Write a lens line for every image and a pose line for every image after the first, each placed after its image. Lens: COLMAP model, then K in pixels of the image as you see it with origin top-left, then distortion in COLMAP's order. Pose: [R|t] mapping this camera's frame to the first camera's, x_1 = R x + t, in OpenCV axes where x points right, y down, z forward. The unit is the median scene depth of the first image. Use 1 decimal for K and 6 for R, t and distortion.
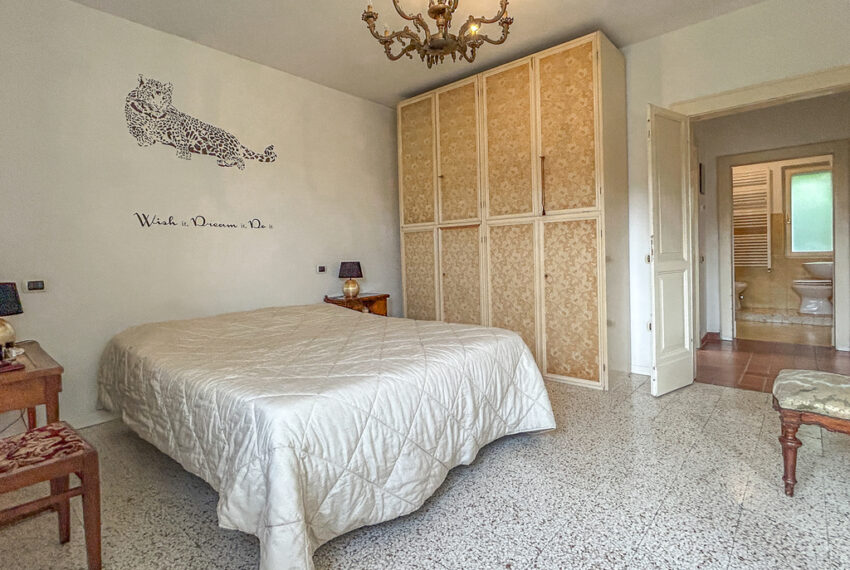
lens RADIAL K [[432.2, 0, 415.4], [0, 432.2, 263.2], [0, 0, 1]] dist [-0.000515, 0.000306]
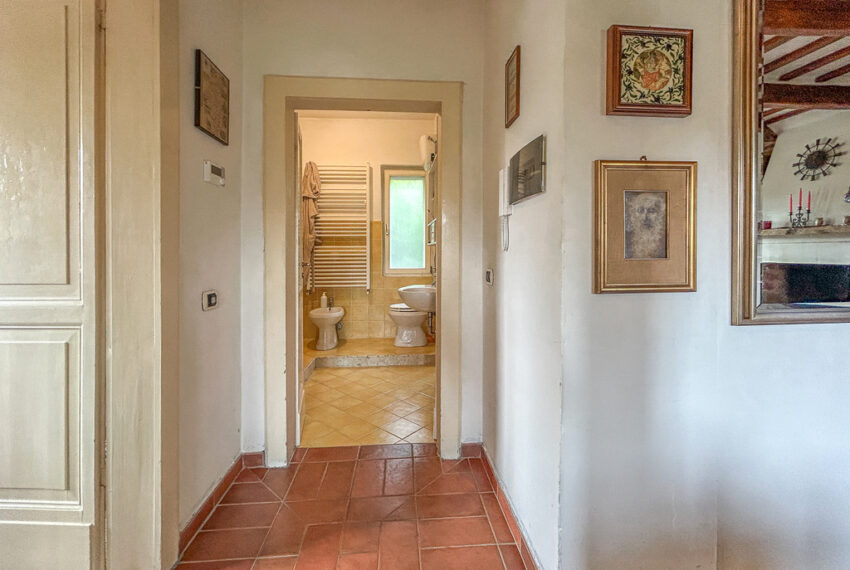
lens RADIAL K [[348.5, 0, 422.4], [0, 348.5, 255.5], [0, 0, 1]] dist [-0.000377, 0.000005]
pose [[0.700493, 0.023550, 0.713270, 0.425494], [-0.006499, 0.999624, -0.026622, -0.033322], [-0.713629, 0.014013, 0.700383, 0.472508]]
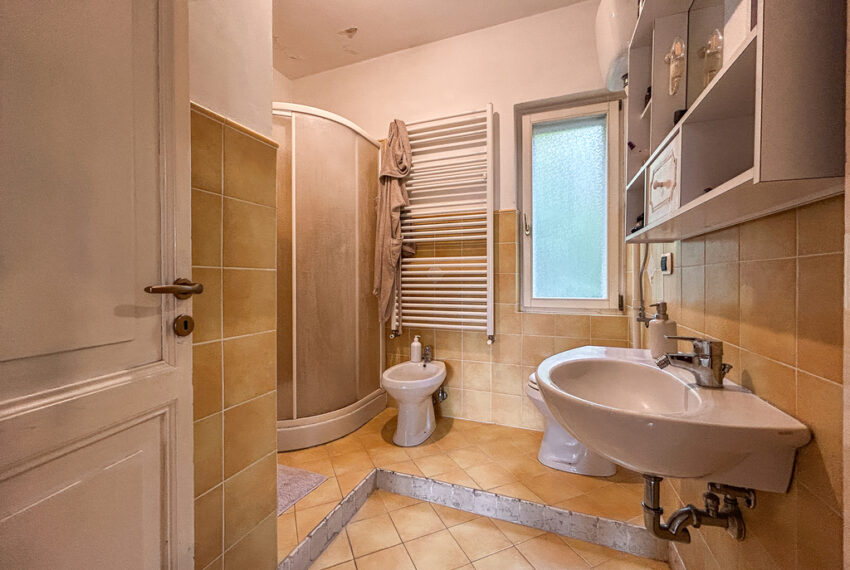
lens RADIAL K [[348.5, 0, 421.8], [0, 348.5, 277.3], [0, 0, 1]] dist [-0.000377, 0.000005]
pose [[0.935209, 0.029639, 0.352855, 0.625256], [-0.020977, 0.999378, -0.028347, -0.034679], [-0.353475, 0.019109, 0.935249, 0.689834]]
